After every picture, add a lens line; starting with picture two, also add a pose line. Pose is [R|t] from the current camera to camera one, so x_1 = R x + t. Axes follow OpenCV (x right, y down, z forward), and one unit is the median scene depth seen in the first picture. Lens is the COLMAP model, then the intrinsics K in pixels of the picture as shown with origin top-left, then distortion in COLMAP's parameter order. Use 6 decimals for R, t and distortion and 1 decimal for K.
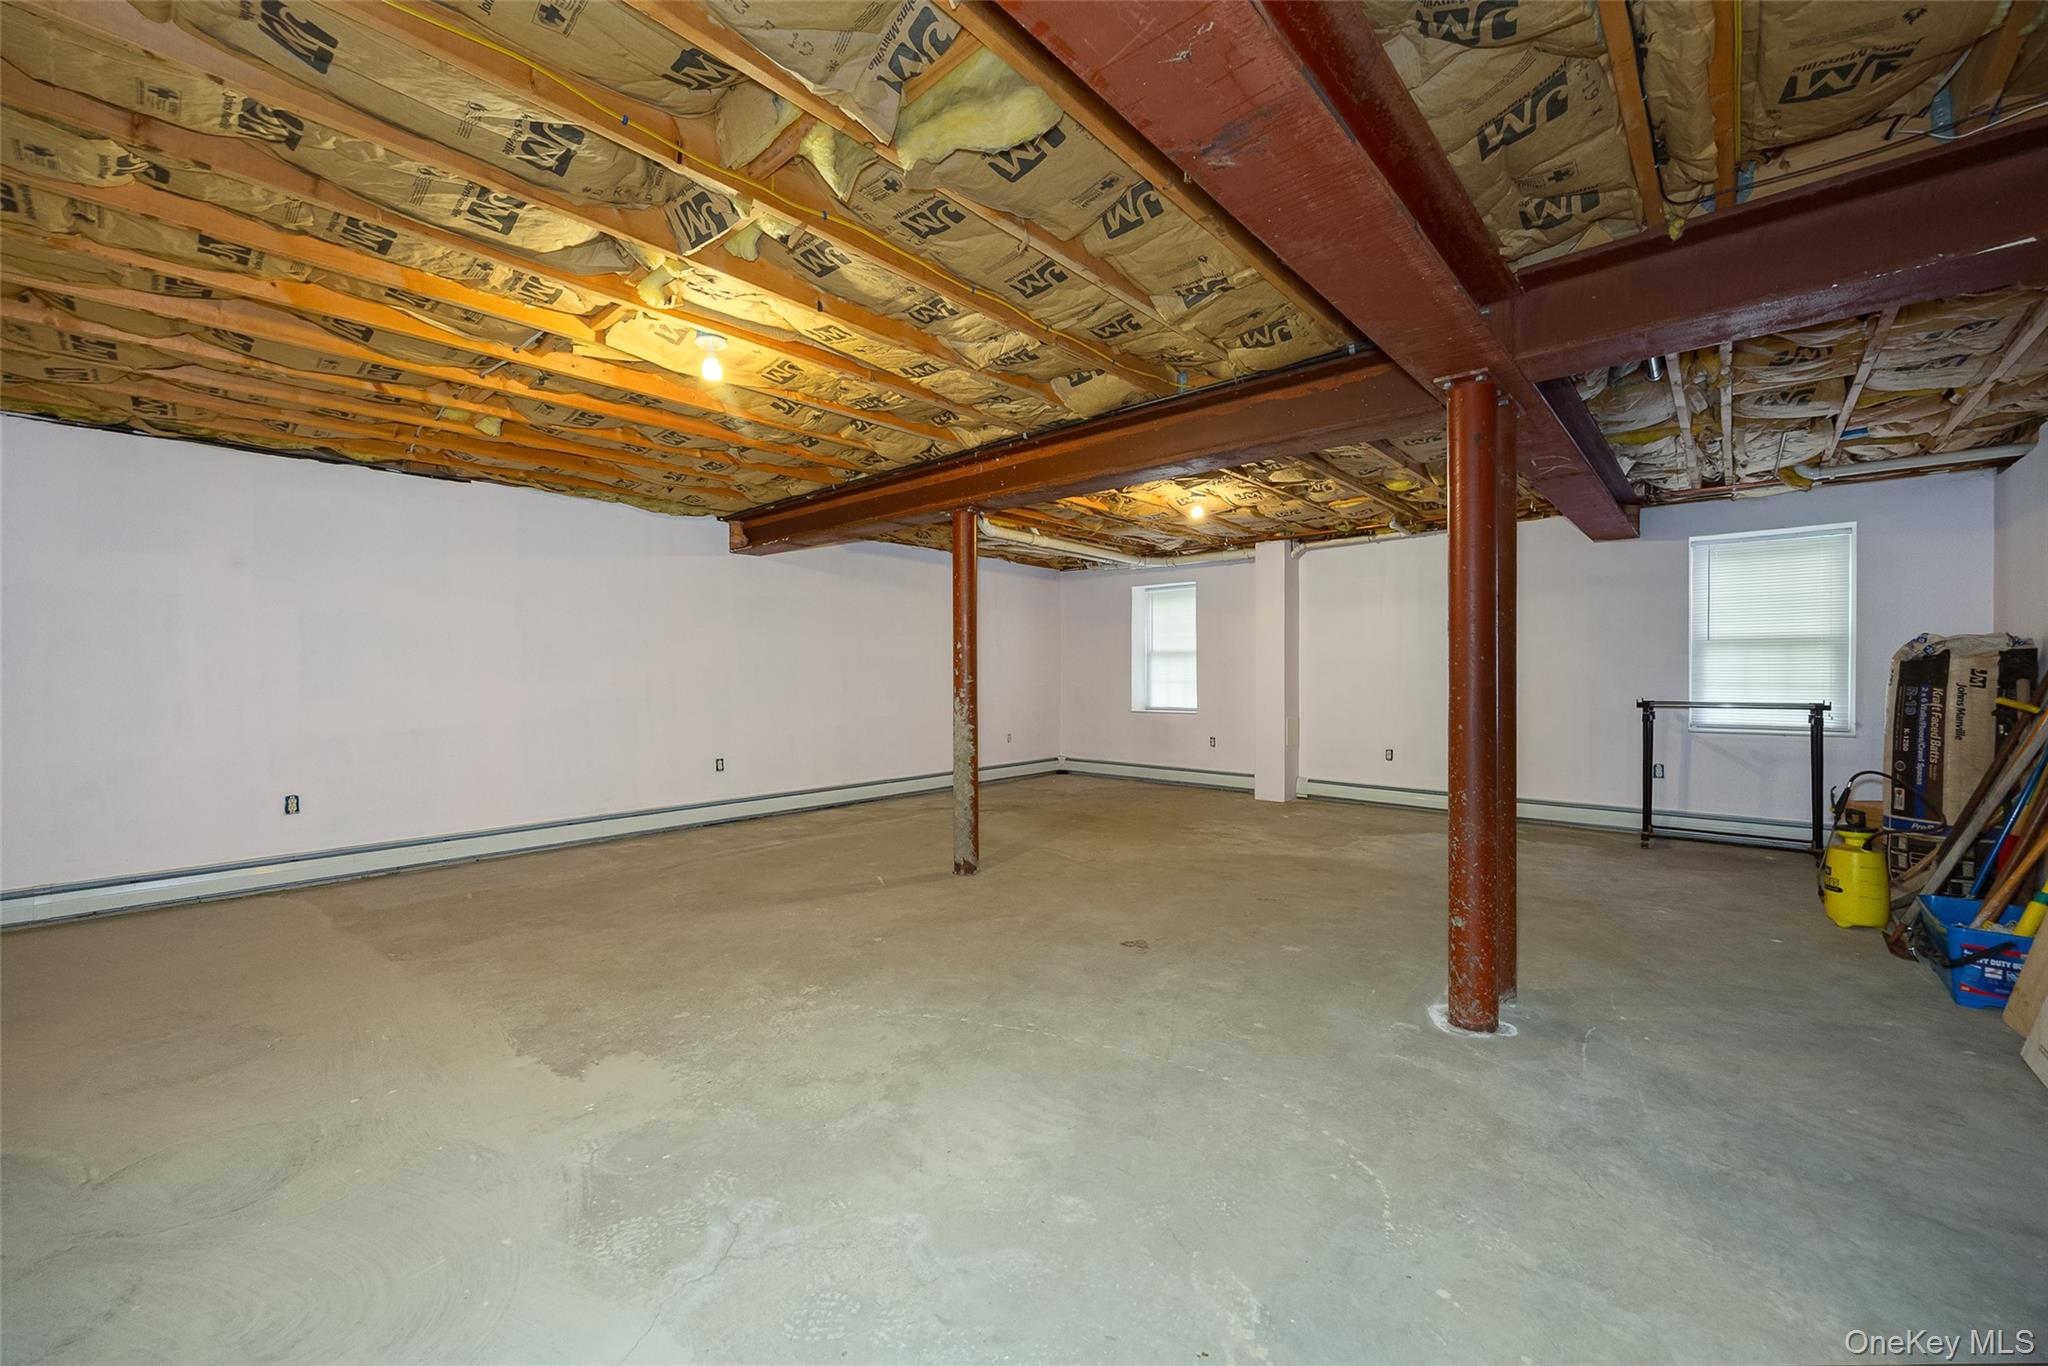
lens RADIAL K [[798.4, 0, 1021.0], [0, 798.4, 679.3], [0, 0, 1]] dist [-0.000965, -0.000256]
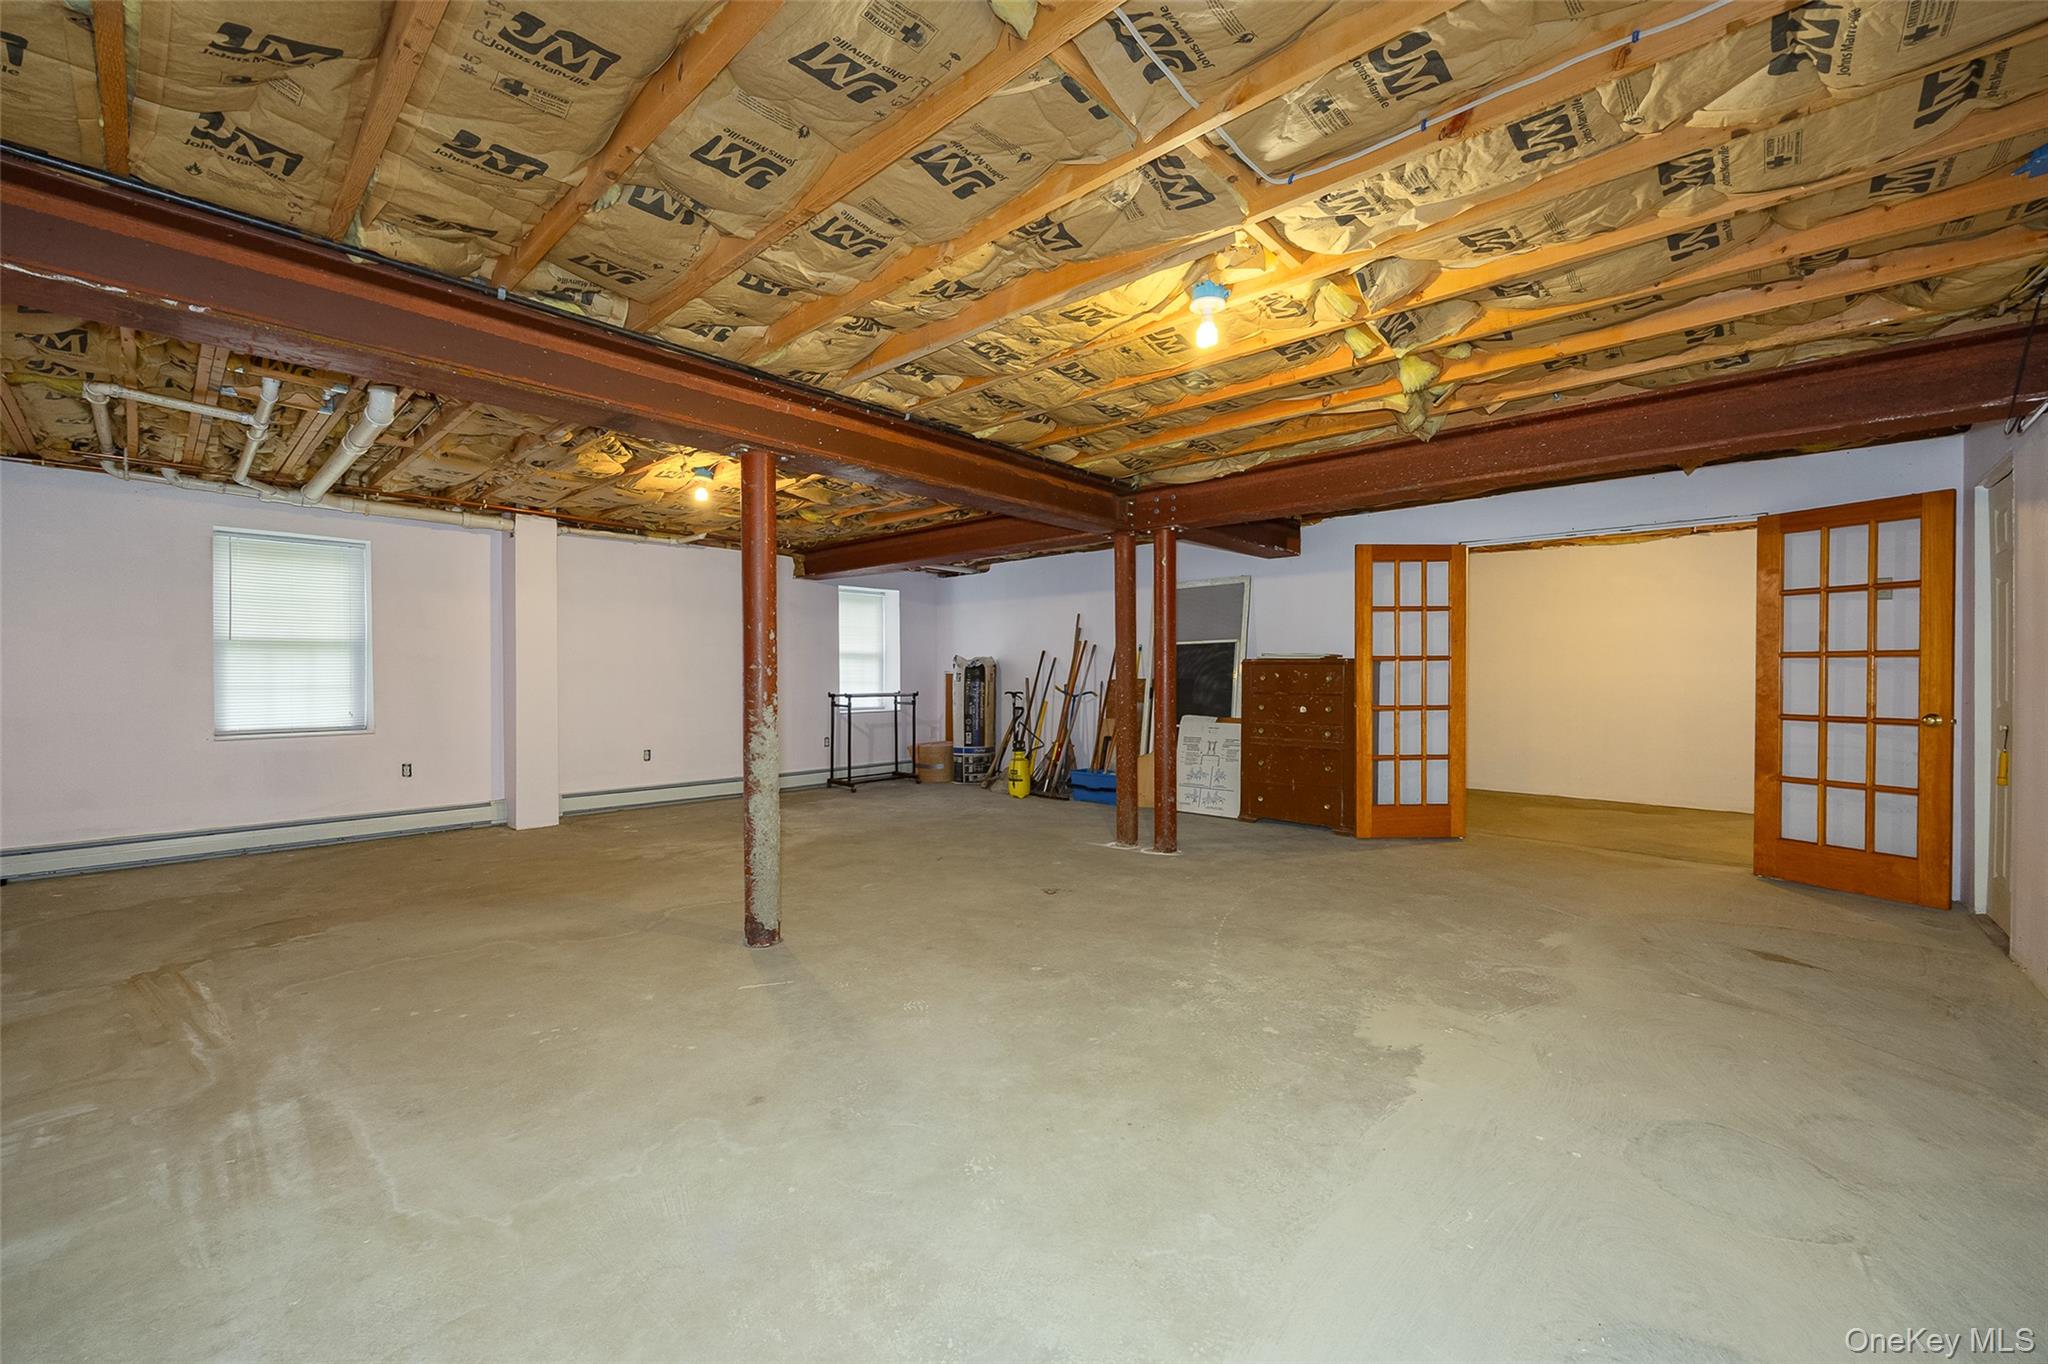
lens RADIAL K [[801.6, 0, 1024.0], [0, 801.6, 682.0], [0, 0, 1]] dist [-0.000806, -0.000013]
pose [[0.006440, -0.006336, 0.999959, -1.097166], [0.006976, 0.999956, 0.006291, -0.003594], [-0.999955, 0.006935, 0.006484, 1.020077]]
